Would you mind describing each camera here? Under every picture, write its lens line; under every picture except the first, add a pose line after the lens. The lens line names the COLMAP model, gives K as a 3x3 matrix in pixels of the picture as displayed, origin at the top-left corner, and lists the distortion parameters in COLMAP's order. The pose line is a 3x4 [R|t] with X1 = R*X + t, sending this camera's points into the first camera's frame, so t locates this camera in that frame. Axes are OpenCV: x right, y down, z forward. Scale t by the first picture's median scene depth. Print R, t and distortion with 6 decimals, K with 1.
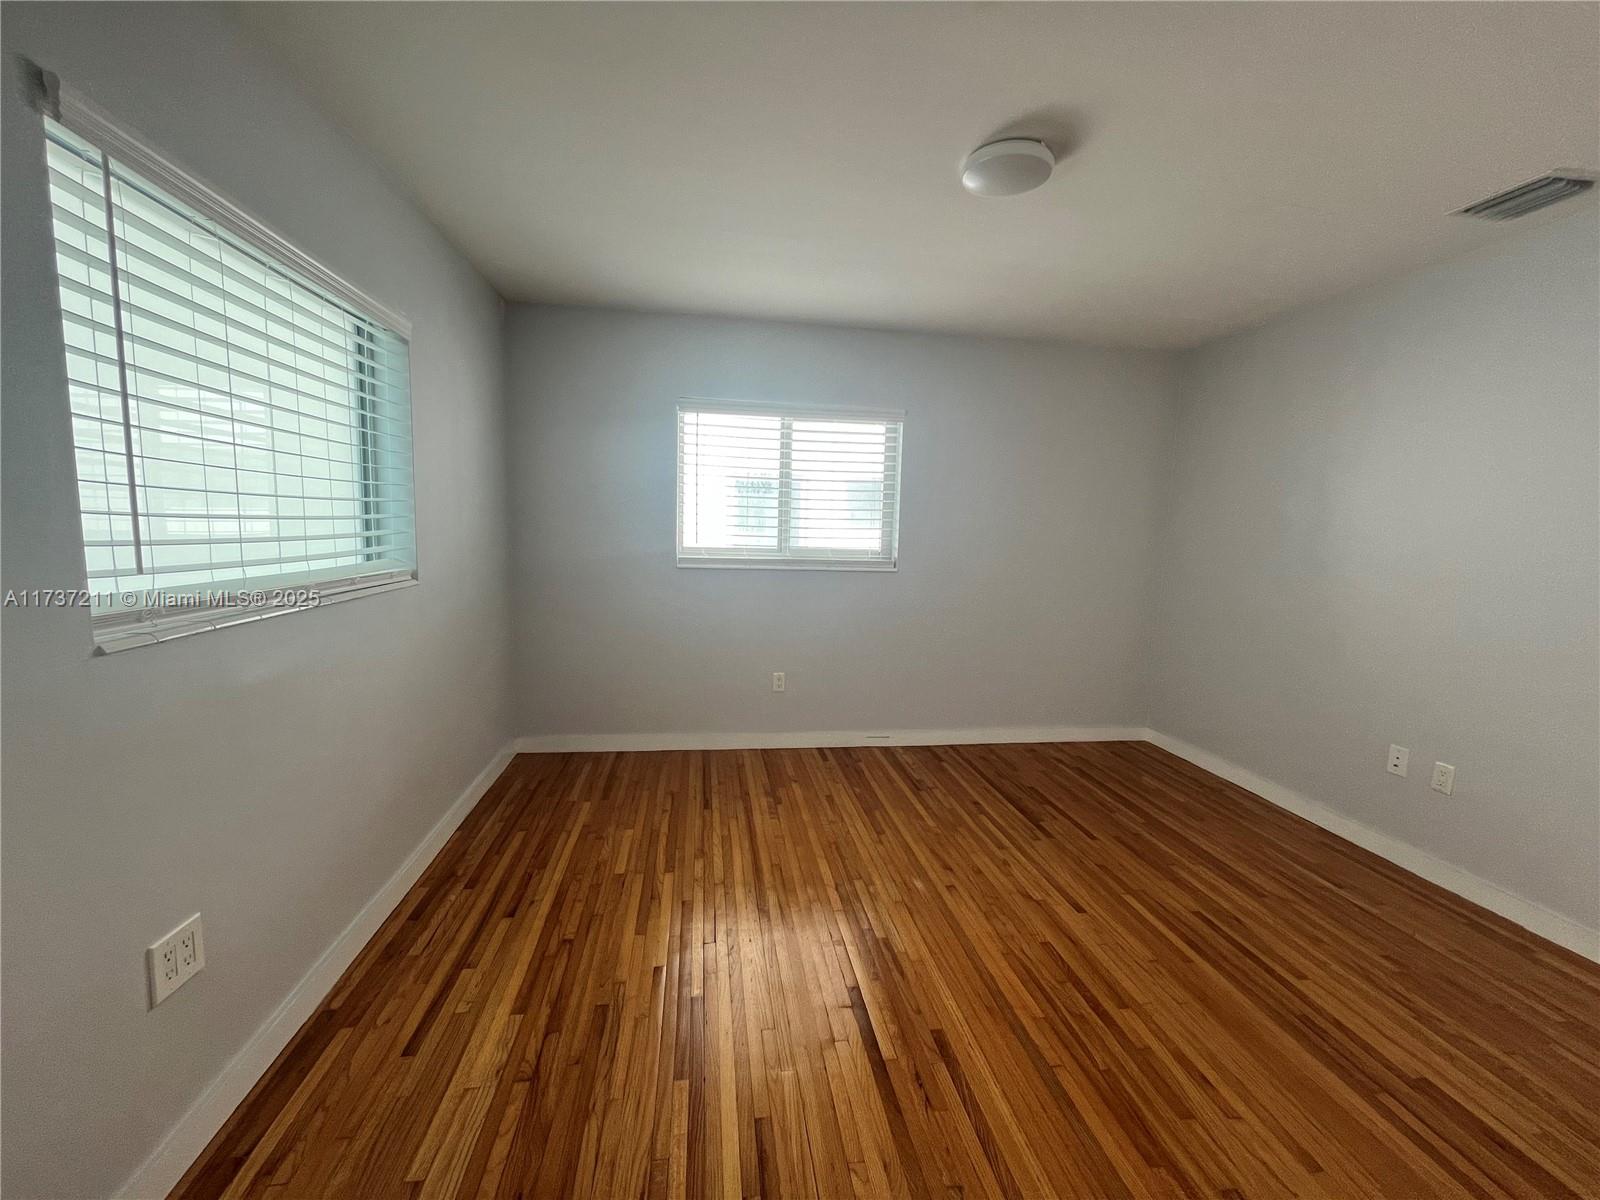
lens RADIAL K [[655.7, 0, 797.4], [0, 655.7, 599.8], [0, 0, 1]] dist [-0.002146, -0.000037]
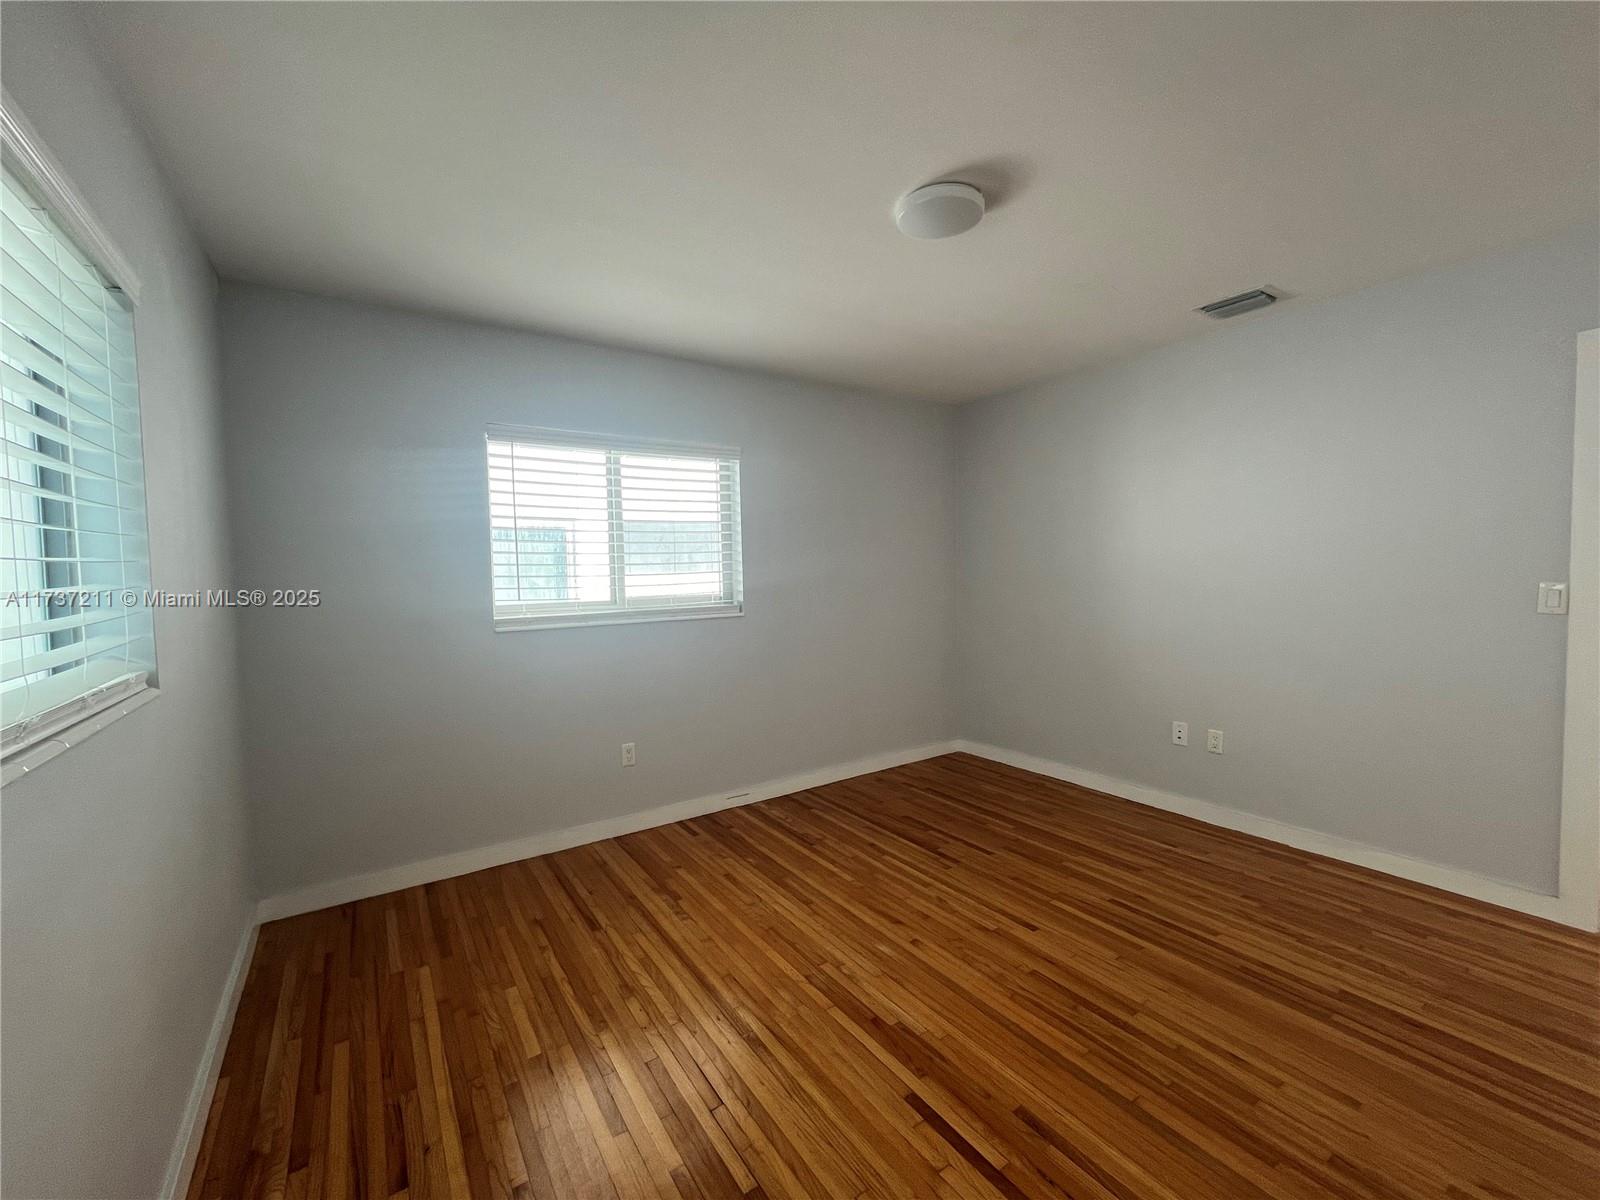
lens RADIAL K [[655.7, 0, 797.4], [0, 655.7, 599.8], [0, 0, 1]] dist [-0.002146, -0.000037]
pose [[0.899961, -0.068618, 0.430536, -0.253055], [0.096880, 0.994321, -0.044036, -0.023014], [-0.425069, 0.081341, 0.901499, 0.156979]]
